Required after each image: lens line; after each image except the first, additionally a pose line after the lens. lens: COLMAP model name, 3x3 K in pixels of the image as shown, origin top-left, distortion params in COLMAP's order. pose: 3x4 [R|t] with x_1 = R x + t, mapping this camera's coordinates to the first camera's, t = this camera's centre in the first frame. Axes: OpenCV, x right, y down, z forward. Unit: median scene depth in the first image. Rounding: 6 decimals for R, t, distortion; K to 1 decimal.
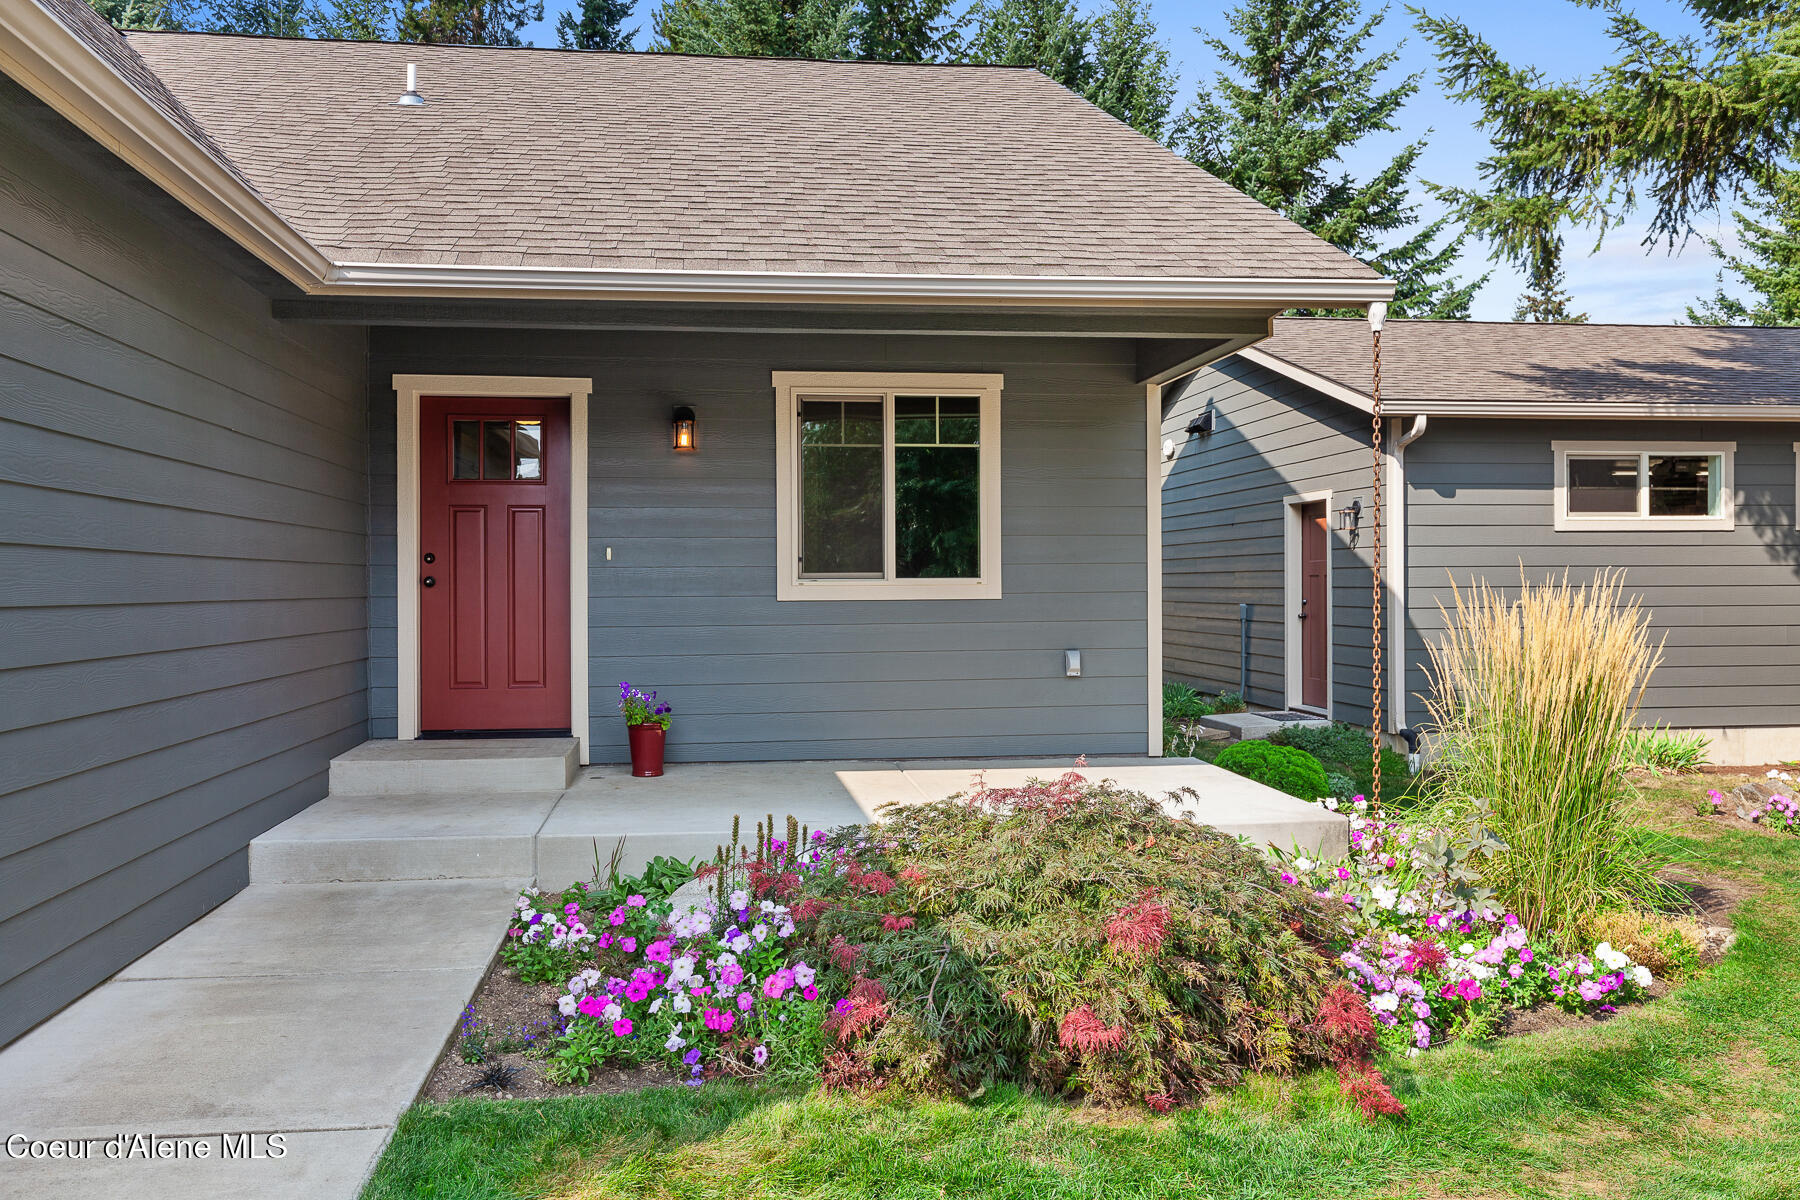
lens RADIAL K [[1451.4, 0, 898.4], [0, 1451.4, 592.5], [0, 0, 1]] dist [0.037482, 0.002201]
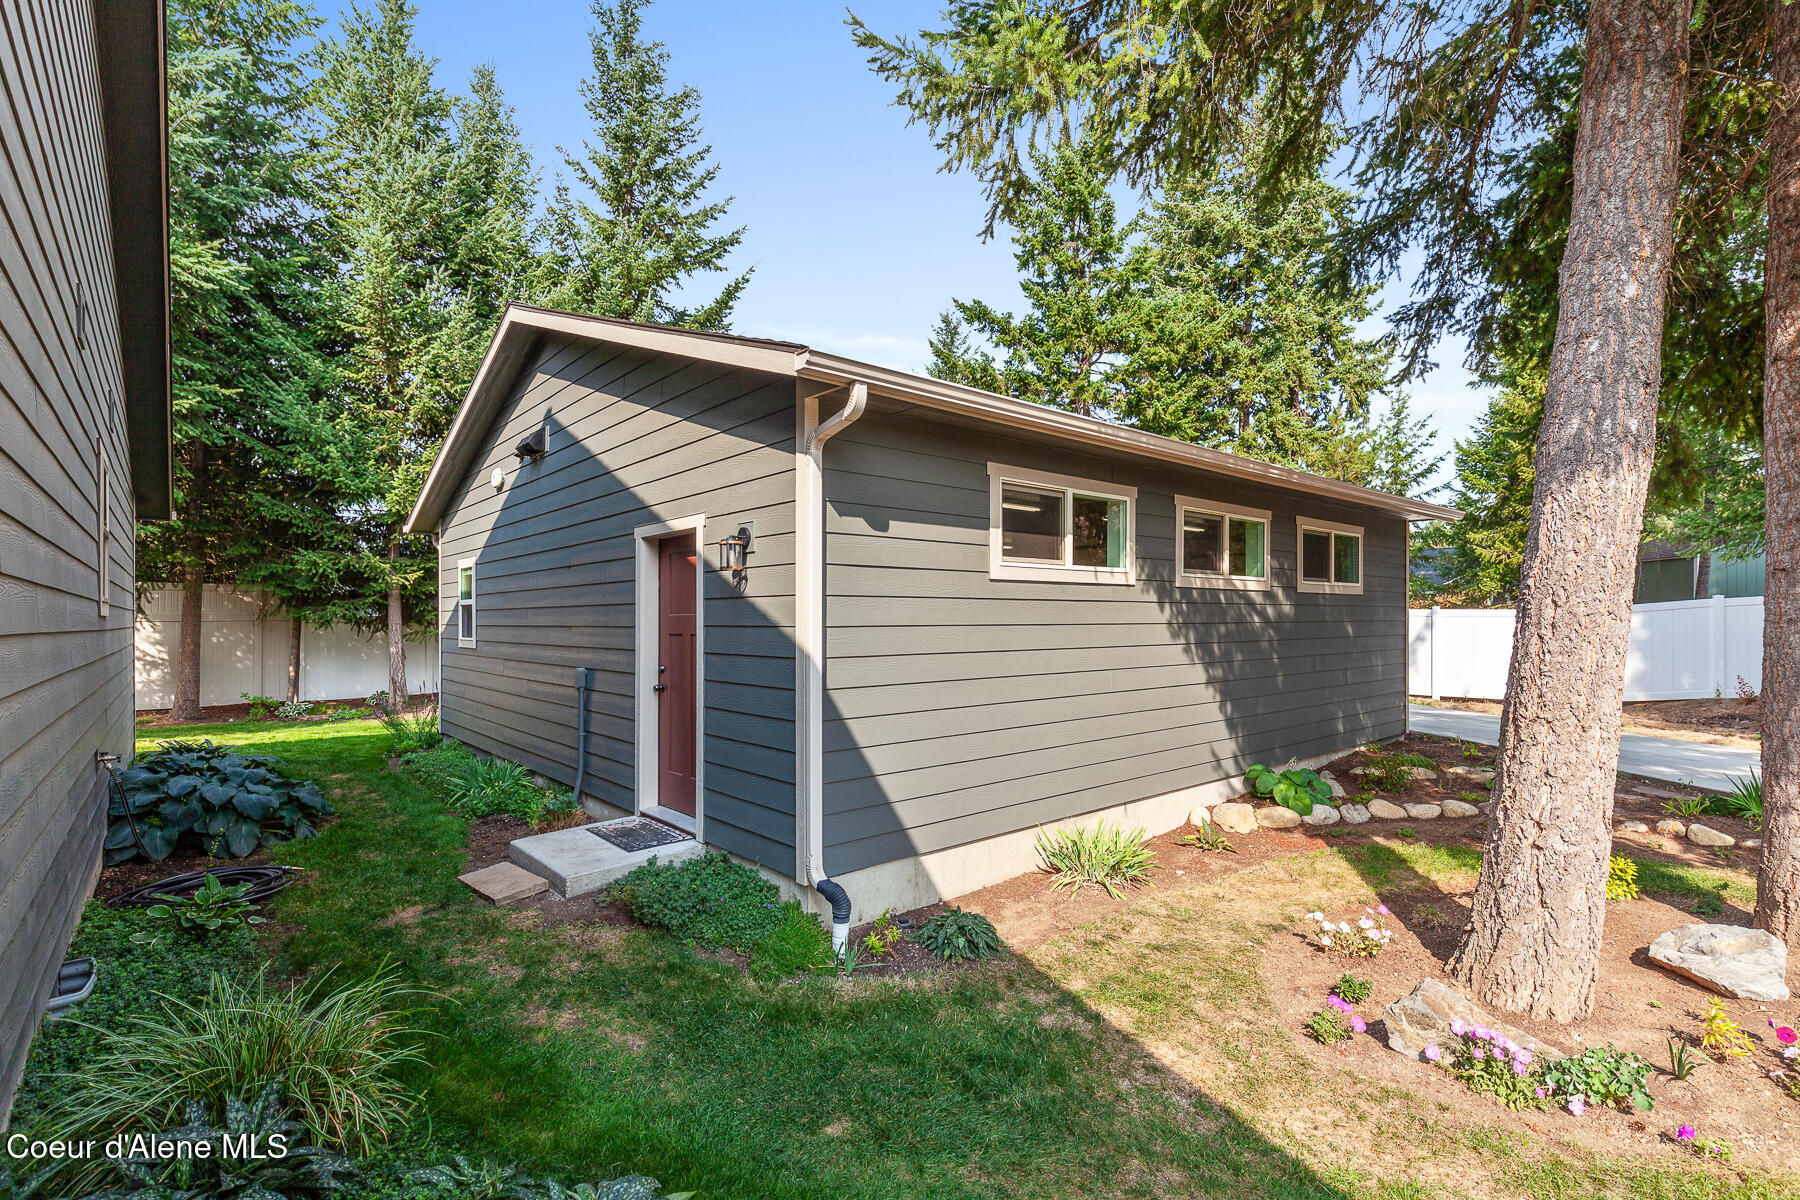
lens RADIAL K [[819.0, 0, 903.8], [0, 819.0, 607.2], [0, 0, 1]] dist [0.001679, -0.000343]
pose [[0.837499, 0.011178, 0.546324, 0.168343], [0.001640, 0.999735, -0.022968, -0.016900], [-0.546436, 0.020132, 0.837259, 0.639237]]
